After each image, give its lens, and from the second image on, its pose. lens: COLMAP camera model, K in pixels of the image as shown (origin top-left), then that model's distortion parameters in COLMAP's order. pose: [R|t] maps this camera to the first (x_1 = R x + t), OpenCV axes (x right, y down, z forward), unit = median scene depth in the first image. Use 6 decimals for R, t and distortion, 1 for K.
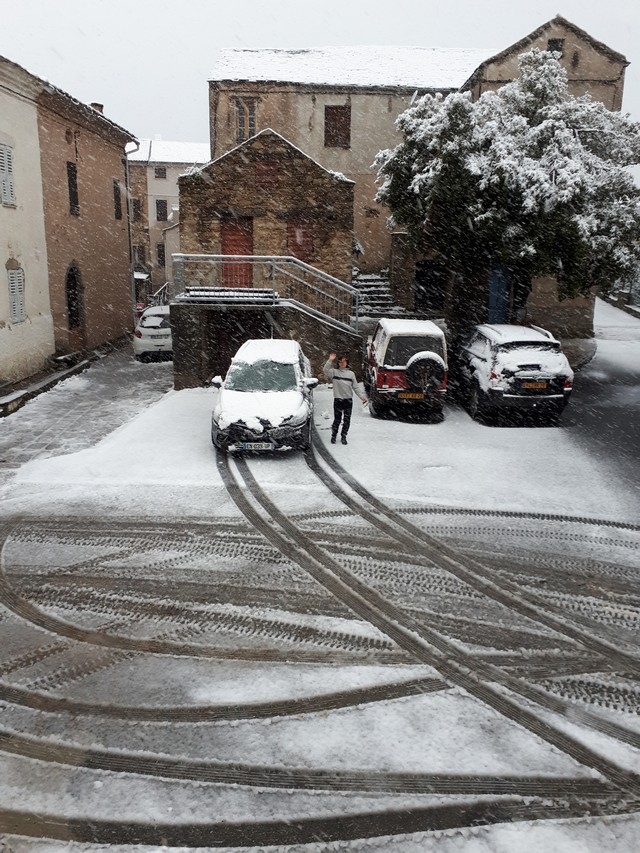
lens RADIAL K [[673.3, 0, 297.6], [0, 673.3, 449.3], [0, 0, 1]] dist [0.002373, -0.002973]
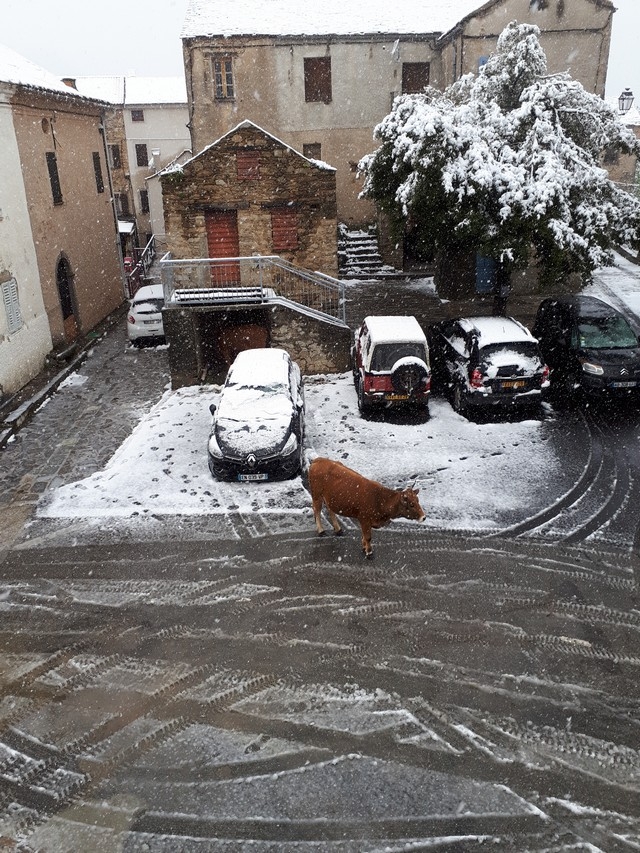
lens RADIAL K [[682.6, 0, 299.6], [0, 682.6, 443.7], [0, 0, 1]] dist [-0.002813, 0.000160]
pose [[0.998710, -0.050740, -0.001825, 0.012289], [0.050541, 0.990085, 0.131061, -0.135564], [-0.004843, -0.130984, 0.991373, -0.061351]]
